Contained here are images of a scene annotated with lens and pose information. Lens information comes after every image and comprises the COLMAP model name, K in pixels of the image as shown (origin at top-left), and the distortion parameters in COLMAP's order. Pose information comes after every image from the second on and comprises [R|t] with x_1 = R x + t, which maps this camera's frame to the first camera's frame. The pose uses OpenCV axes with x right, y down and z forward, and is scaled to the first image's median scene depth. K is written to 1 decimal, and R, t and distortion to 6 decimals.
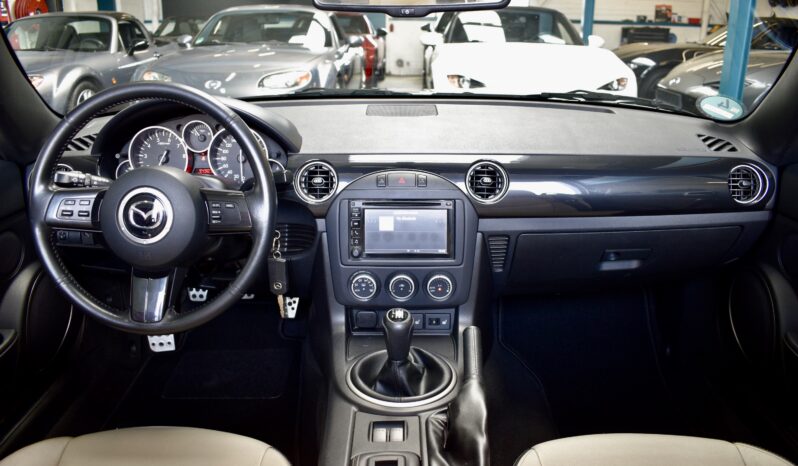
lens RADIAL K [[611.6, 0, 399.0], [0, 611.6, 233.0], [0, 0, 1]] dist [-0.090045, 0.000028]
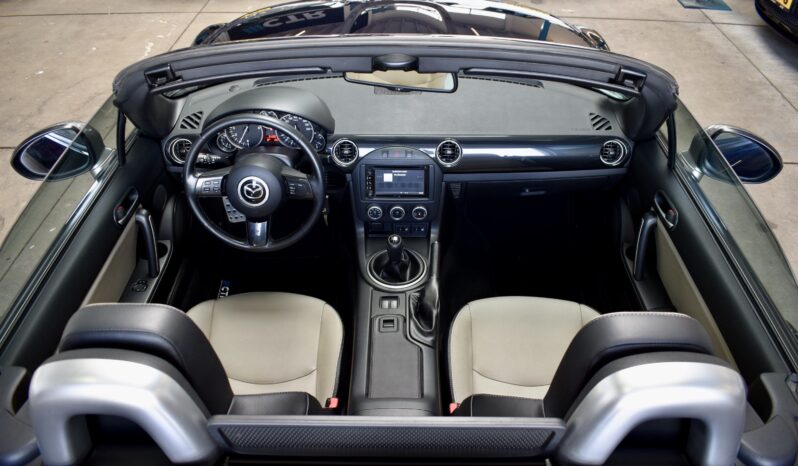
lens RADIAL K [[611.6, 0, 399.0], [0, 611.6, 233.0], [0, 0, 1]] dist [-0.090045, 0.000028]
pose [[0.999993, 0.002319, -0.002909, 0.014542], [-0.001139, 0.935242, 0.354007, -0.462478], [0.003542, -0.354001, 0.935238, -0.612377]]
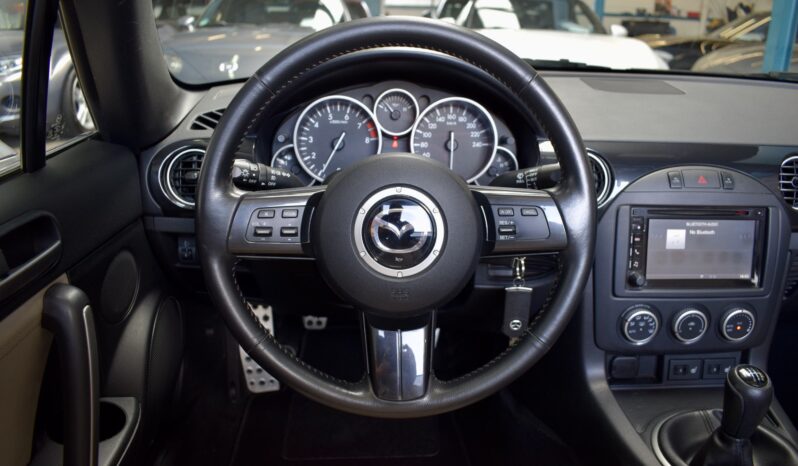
lens RADIAL K [[611.6, 0, 399.0], [0, 611.6, 233.0], [0, 0, 1]] dist [-0.090045, 0.000028]
pose [[0.999000, 0.001752, 0.044682, -0.376137], [-0.002234, 0.999940, 0.010734, -0.029108], [-0.044660, -0.010823, 0.998944, 0.306537]]
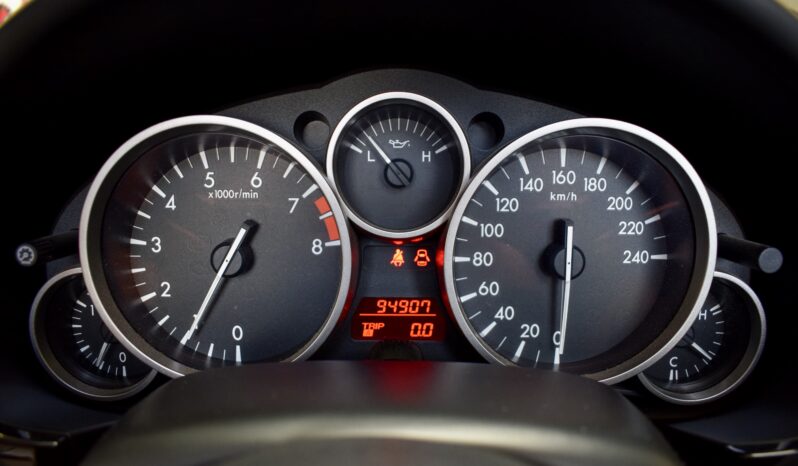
lens RADIAL K [[611.6, 0, 399.0], [0, 611.6, 233.0], [0, 0, 1]] dist [-0.090045, 0.000028]
pose [[0.999984, 0.004170, -0.003811, -0.345643], [-0.004399, 0.998059, -0.062119, -0.126801], [0.003544, 0.062135, 0.998061, 0.810710]]
